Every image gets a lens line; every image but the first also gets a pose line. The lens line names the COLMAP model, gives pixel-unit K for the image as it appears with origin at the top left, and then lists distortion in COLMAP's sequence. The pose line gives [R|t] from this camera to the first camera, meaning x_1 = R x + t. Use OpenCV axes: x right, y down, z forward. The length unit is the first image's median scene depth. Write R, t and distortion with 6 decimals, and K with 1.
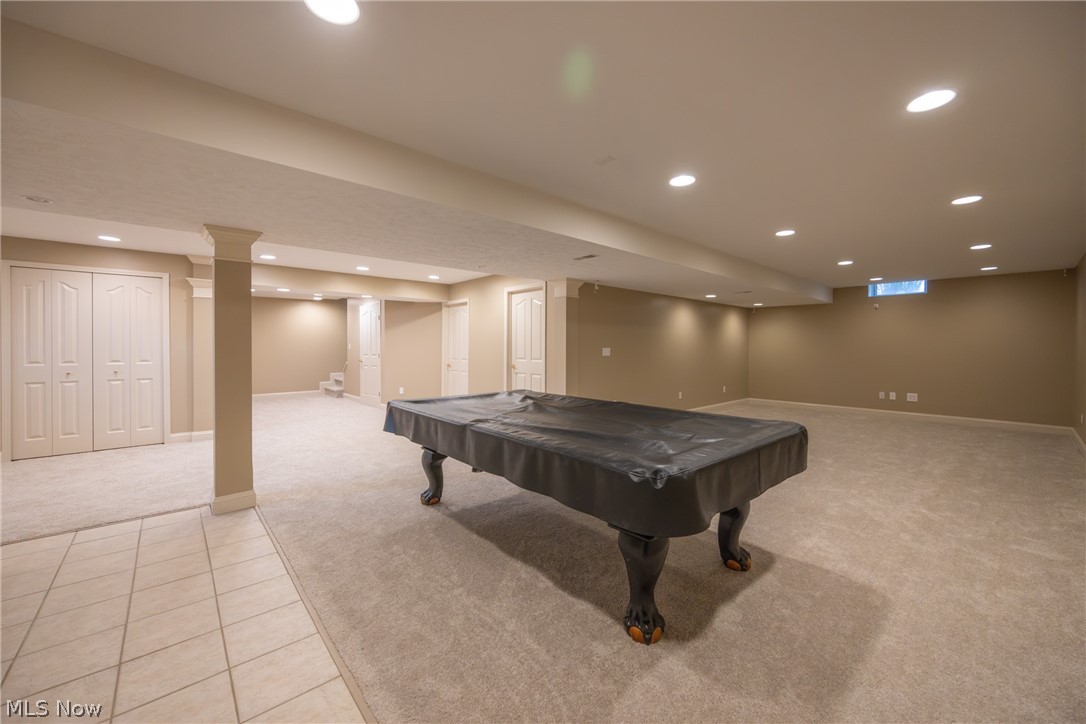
lens RADIAL K [[427.9, 0, 544.0], [0, 427.9, 336.5], [0, 0, 1]] dist [-0.014231, 0.000012]
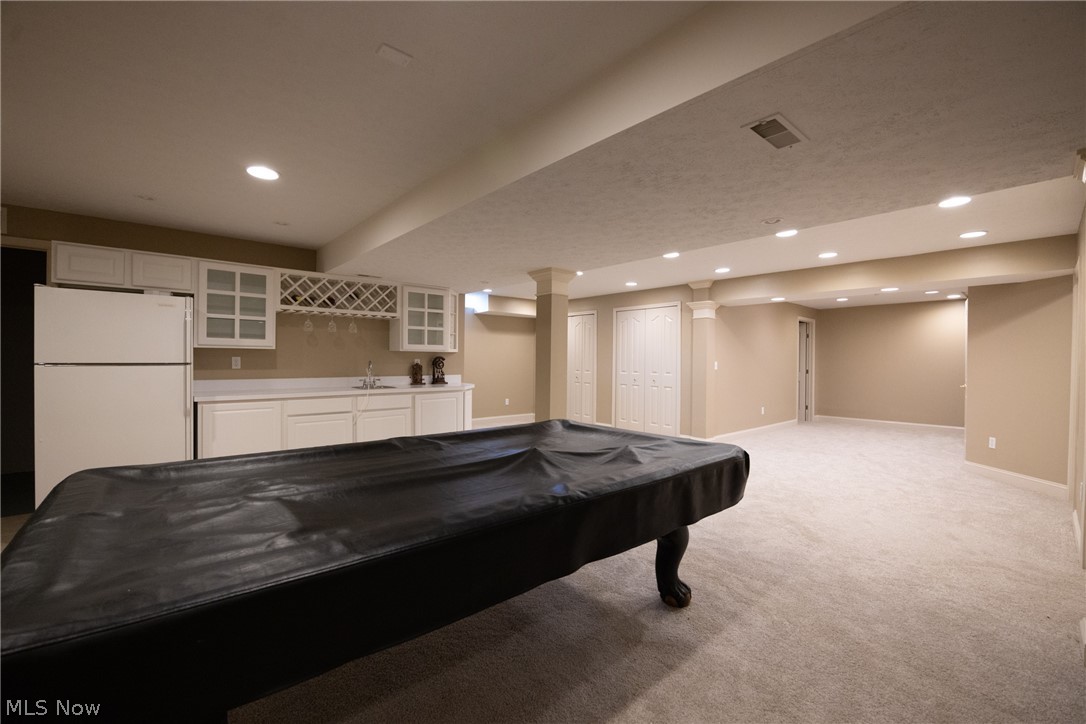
lens RADIAL K [[452.3, 0, 543.0], [0, 452.3, 362.0], [0, 0, 1]] dist [-0.021927, 0.000259]
pose [[-0.013827, 0.004522, -0.999894, 0.390507], [0.013967, 0.999893, 0.004328, 0.012622], [0.999807, -0.013906, -0.013888, 0.610156]]
